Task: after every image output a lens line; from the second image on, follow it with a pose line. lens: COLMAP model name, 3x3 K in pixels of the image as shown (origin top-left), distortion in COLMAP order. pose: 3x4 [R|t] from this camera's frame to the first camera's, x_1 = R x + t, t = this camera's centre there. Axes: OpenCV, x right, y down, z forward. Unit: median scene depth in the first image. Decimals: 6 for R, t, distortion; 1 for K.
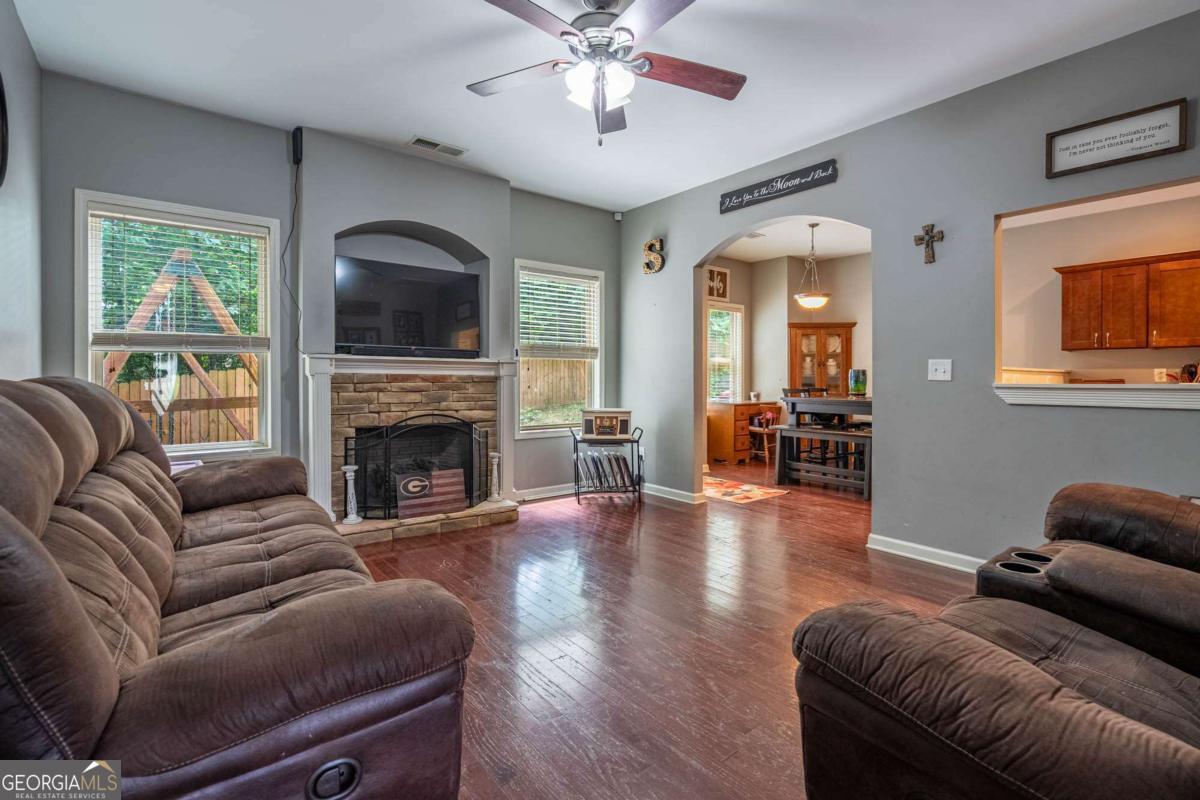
lens RADIAL K [[560.4, 0, 600.3], [0, 560.4, 389.7], [0, 0, 1]] dist [-0.002966, 0.002706]
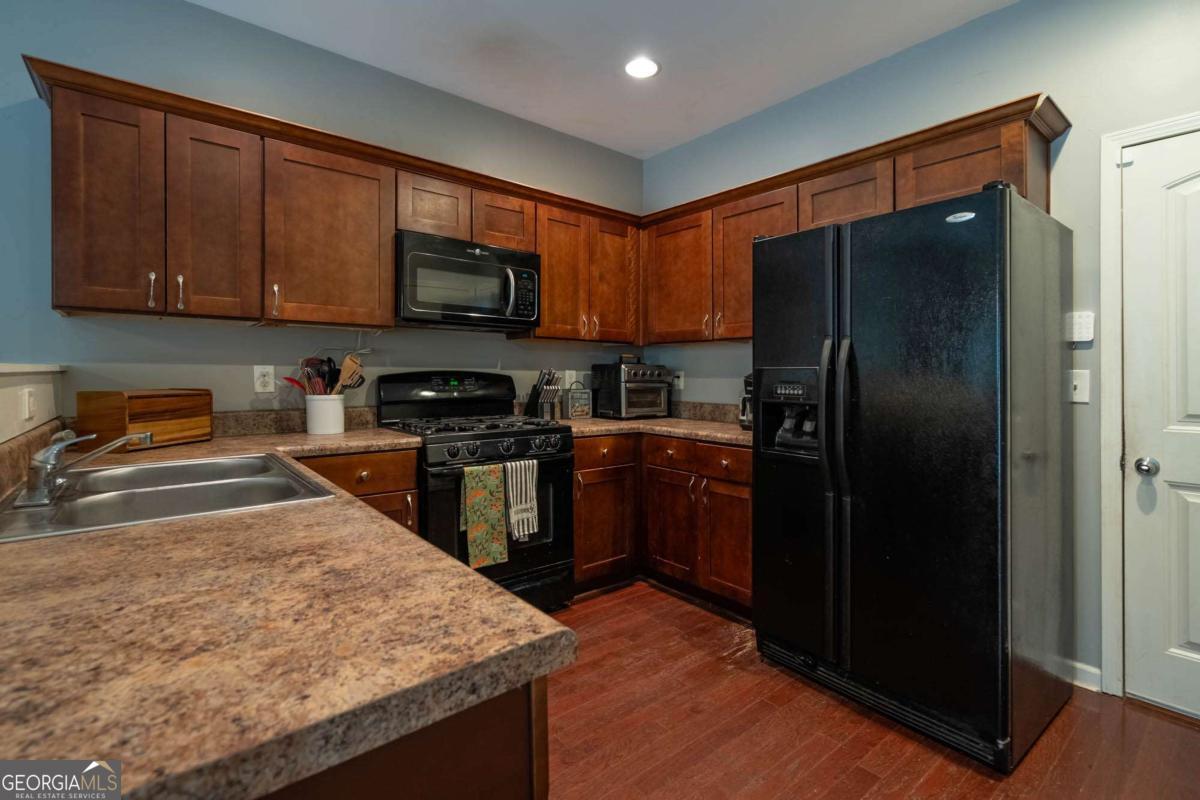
lens RADIAL K [[560.4, 0, 591.3], [0, 560.4, 342.9], [0, 0, 1]] dist [-0.002966, 0.002706]
pose [[-0.031128, 0.047921, 0.998366, 0.507602], [0.010745, 0.998808, -0.047607, -0.031559], [-0.999458, 0.009246, -0.031605, 0.729822]]
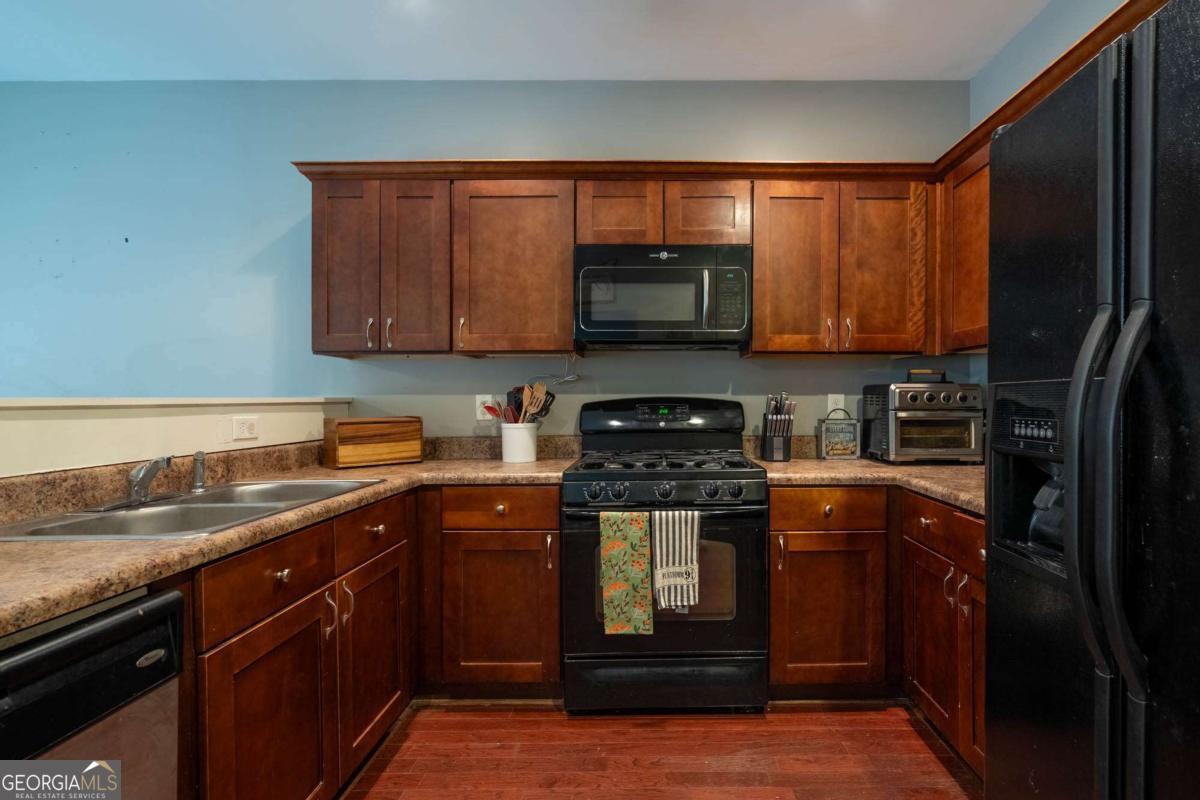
lens RADIAL K [[560.4, 0, 628.7], [0, 560.4, 383.8], [0, 0, 1]] dist [-0.002966, 0.002706]
pose [[0.600365, 0.012554, 0.799628, 0.666106], [0.024251, 0.999131, -0.033894, -0.027483], [-0.799359, 0.039740, 0.599539, 0.577701]]
